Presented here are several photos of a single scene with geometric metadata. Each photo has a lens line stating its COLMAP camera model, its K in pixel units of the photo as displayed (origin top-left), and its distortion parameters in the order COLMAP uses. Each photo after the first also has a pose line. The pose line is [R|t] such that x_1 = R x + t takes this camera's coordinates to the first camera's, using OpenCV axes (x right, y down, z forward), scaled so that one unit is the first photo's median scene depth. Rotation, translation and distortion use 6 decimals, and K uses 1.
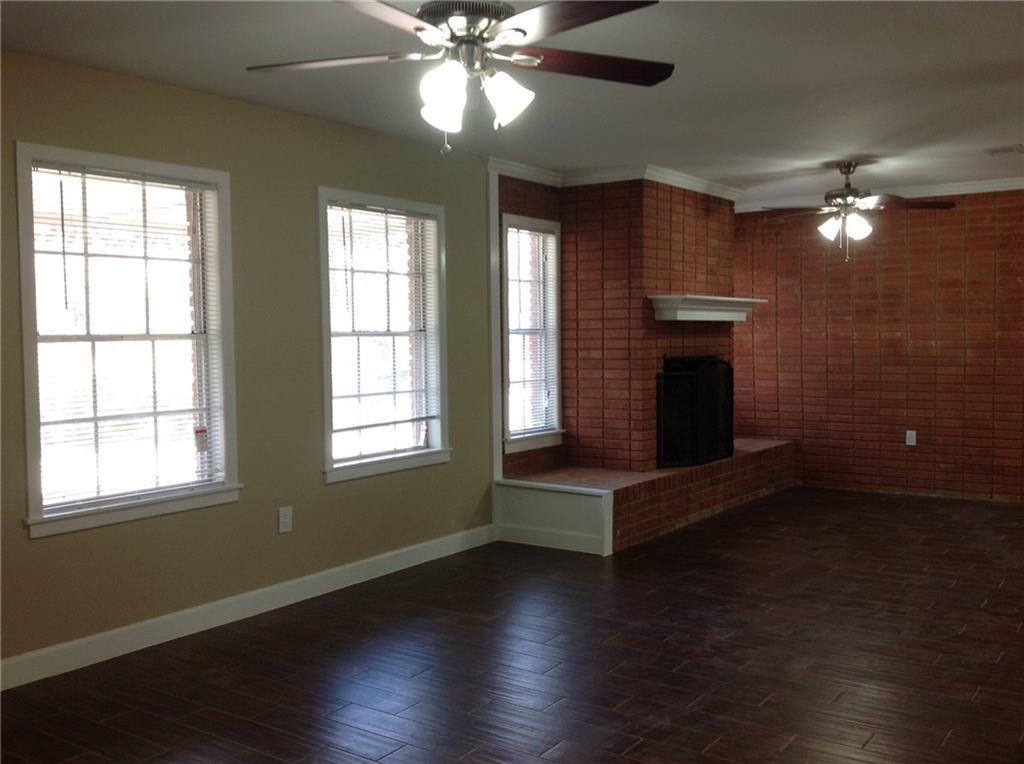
lens RADIAL K [[987.7, 0, 512.0], [0, 987.7, 382.0], [0, 0, 1]] dist [0.208113, -0.510526]
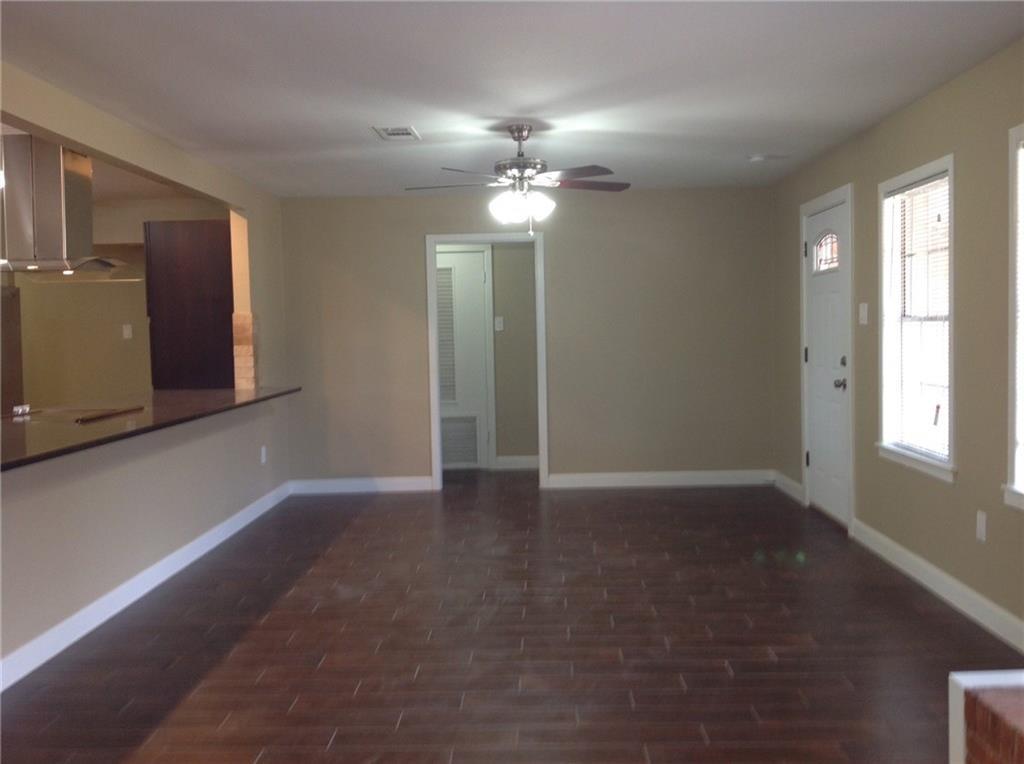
lens RADIAL K [[987.7, 0, 512.0], [0, 987.7, 382.0], [0, 0, 1]] dist [0.208113, -0.510526]
pose [[-0.821106, 0.054246, -0.568192, 0.708969], [-0.009000, 0.994119, 0.107915, -0.100259], [0.570705, 0.093723, -0.815789, 1.704016]]
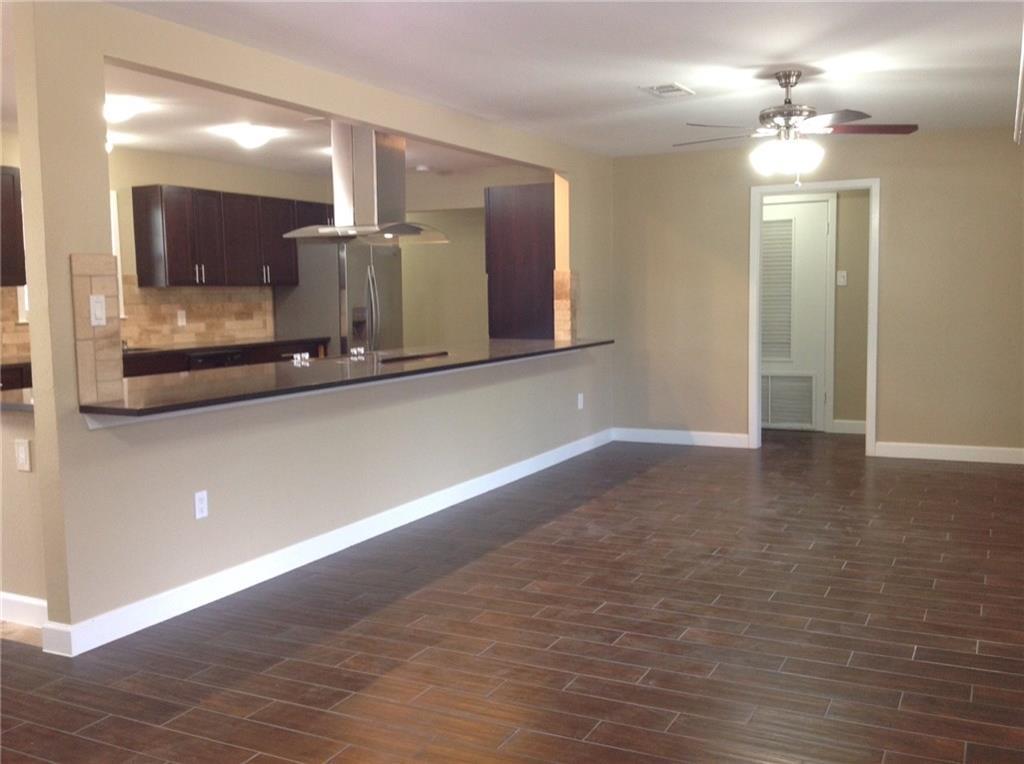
lens RADIAL K [[987.7, 0, 512.0], [0, 987.7, 382.0], [0, 0, 1]] dist [0.208113, -0.510526]
pose [[-0.987027, 0.035152, -0.156662, 0.505521], [0.010813, 0.988077, 0.153583, -0.105963], [0.160193, 0.149897, -0.975638, 1.837695]]
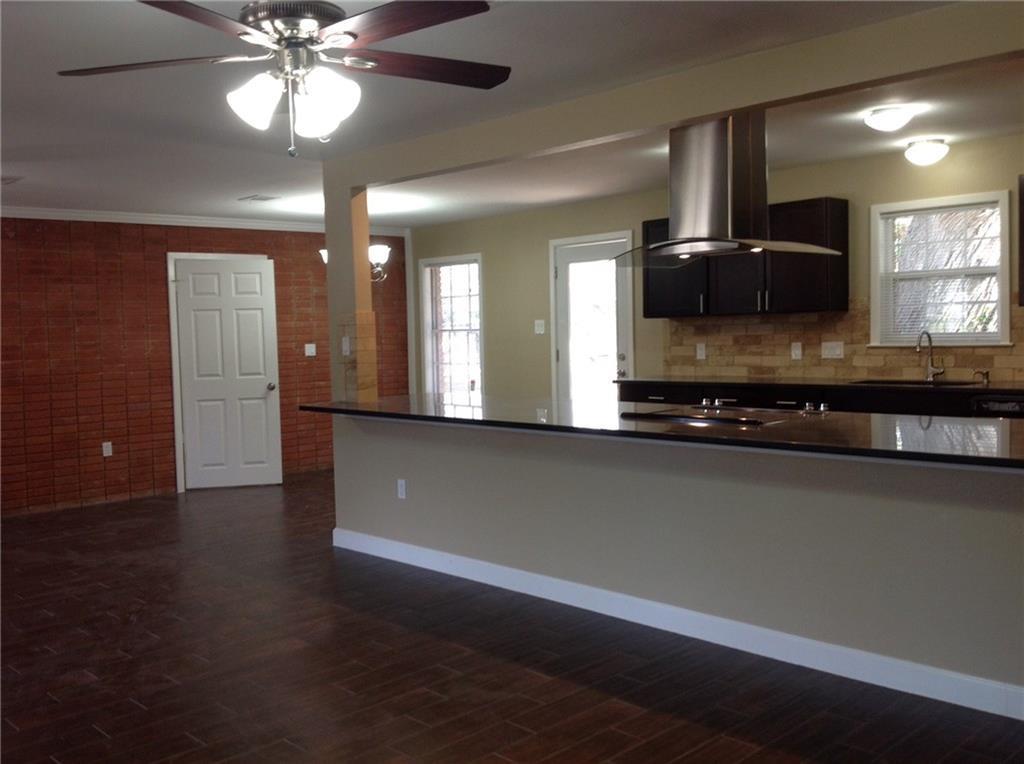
lens RADIAL K [[987.7, 0, 512.0], [0, 987.7, 382.0], [0, 0, 1]] dist [0.208113, -0.510526]
pose [[0.193037, -0.056323, 0.979574, -0.625307], [0.090329, 0.995132, 0.039417, -0.021301], [-0.977025, 0.080875, 0.197185, 0.416218]]
